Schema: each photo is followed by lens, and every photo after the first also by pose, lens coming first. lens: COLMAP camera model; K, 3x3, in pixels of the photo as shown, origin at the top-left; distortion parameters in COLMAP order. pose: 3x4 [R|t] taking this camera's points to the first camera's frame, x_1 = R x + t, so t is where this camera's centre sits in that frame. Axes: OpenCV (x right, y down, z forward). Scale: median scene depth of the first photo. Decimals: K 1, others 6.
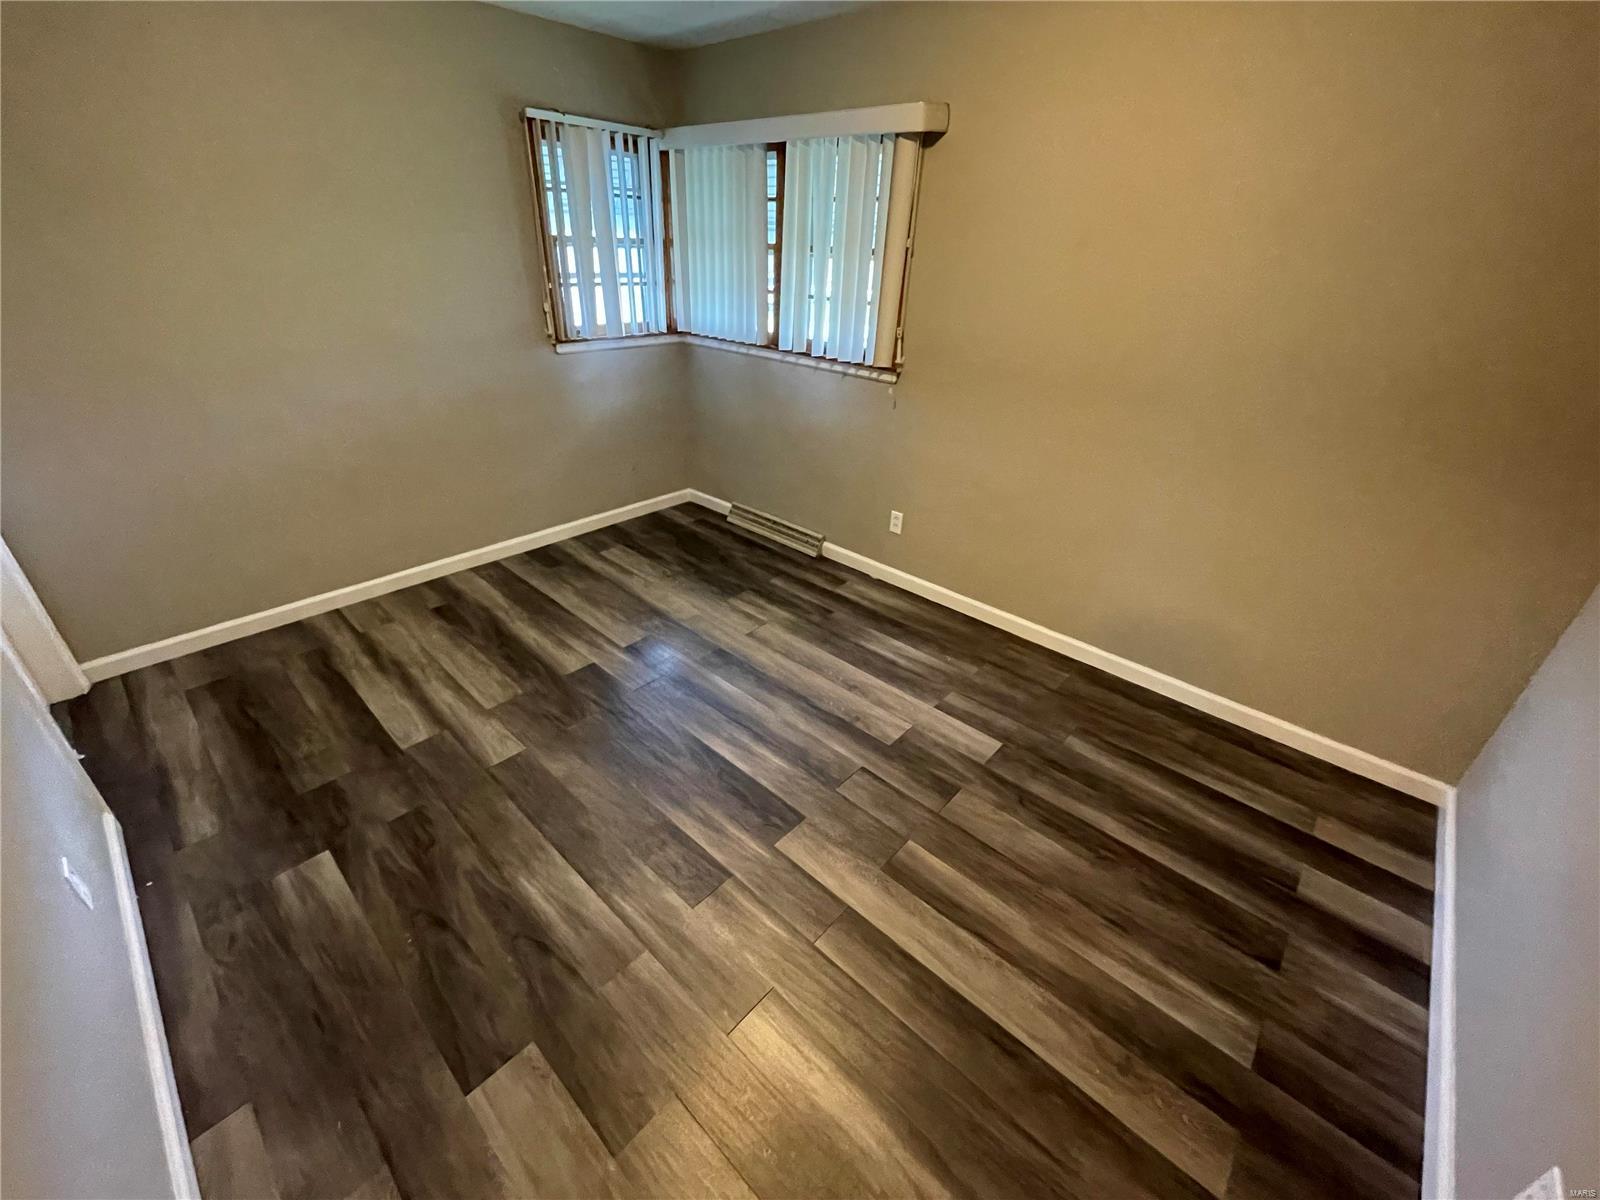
lens RADIAL K [[649.1, 0, 801.7], [0, 649.1, 597.9], [0, 0, 1]] dist [-0.002052, 0.000043]
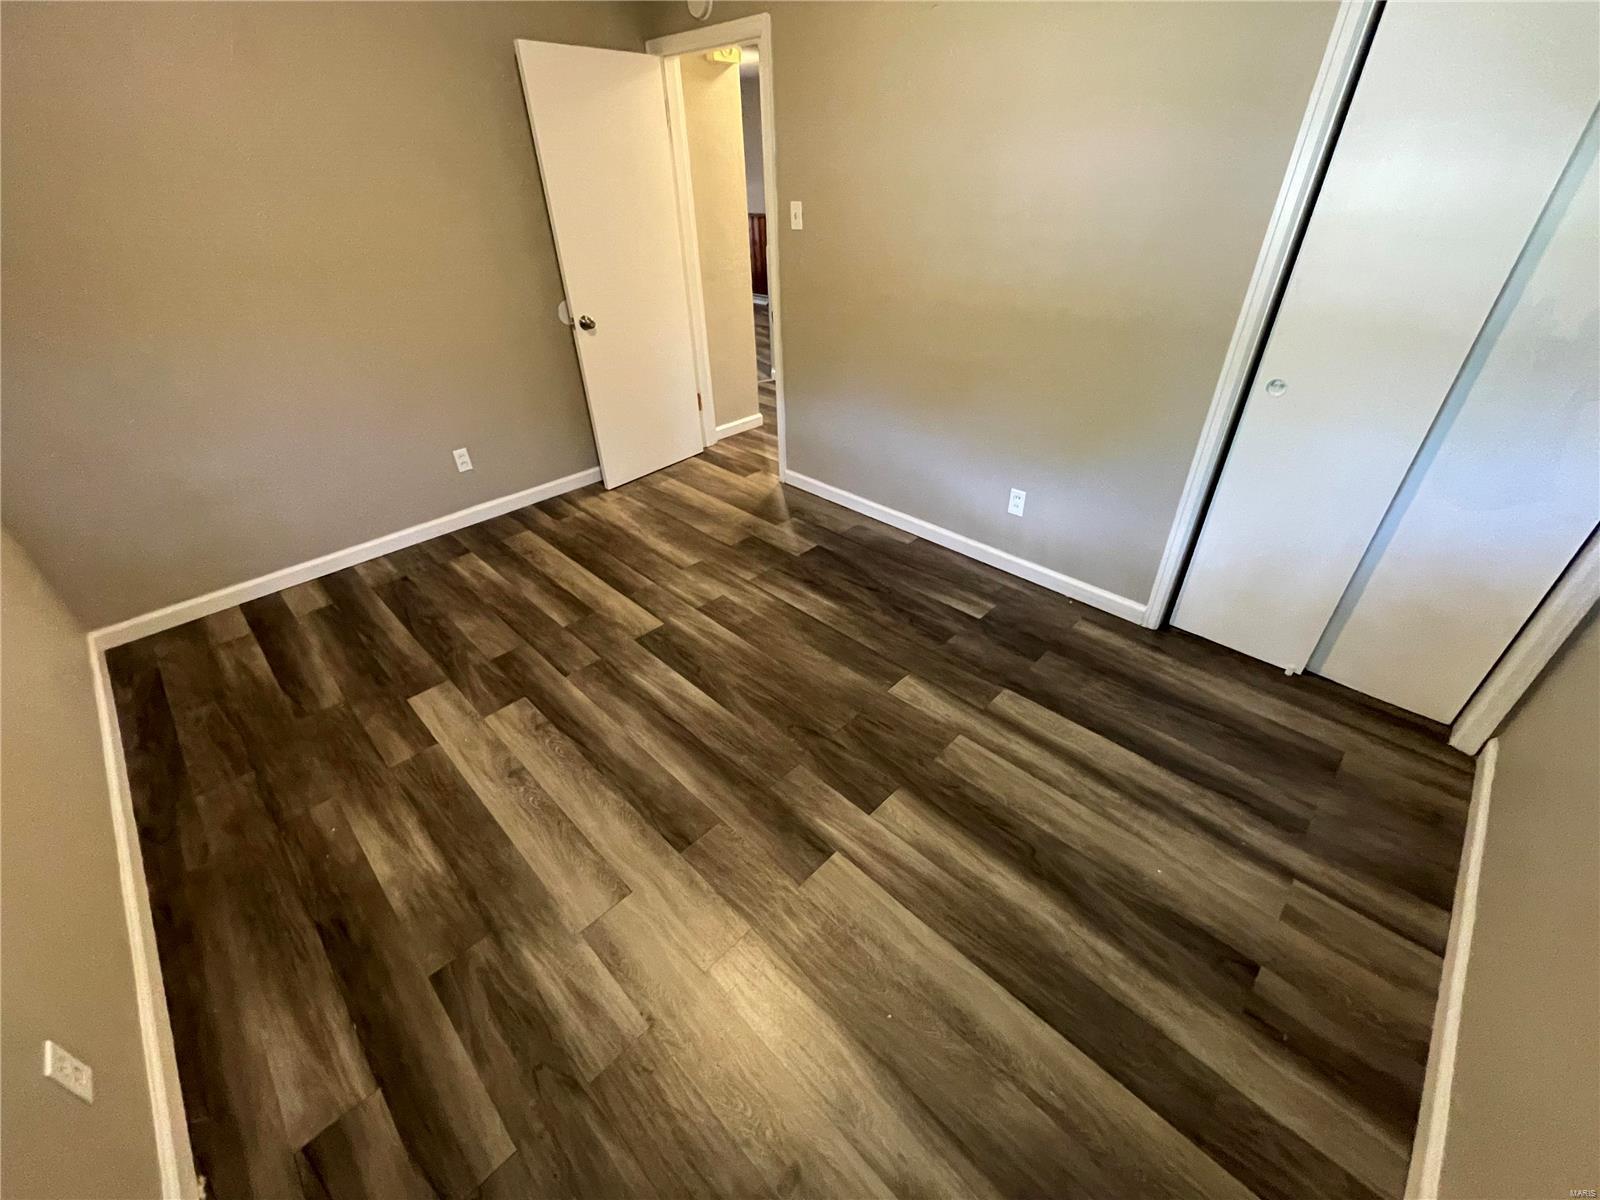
lens RADIAL K [[649.1, 0, 806.9], [0, 649.1, 599.1], [0, 0, 1]] dist [-0.002052, 0.000043]
pose [[-0.999294, -0.029892, 0.022773, -0.309570], [0.006448, 0.460636, 0.887566, -0.712608], [-0.037021, 0.887086, -0.460118, 1.305272]]
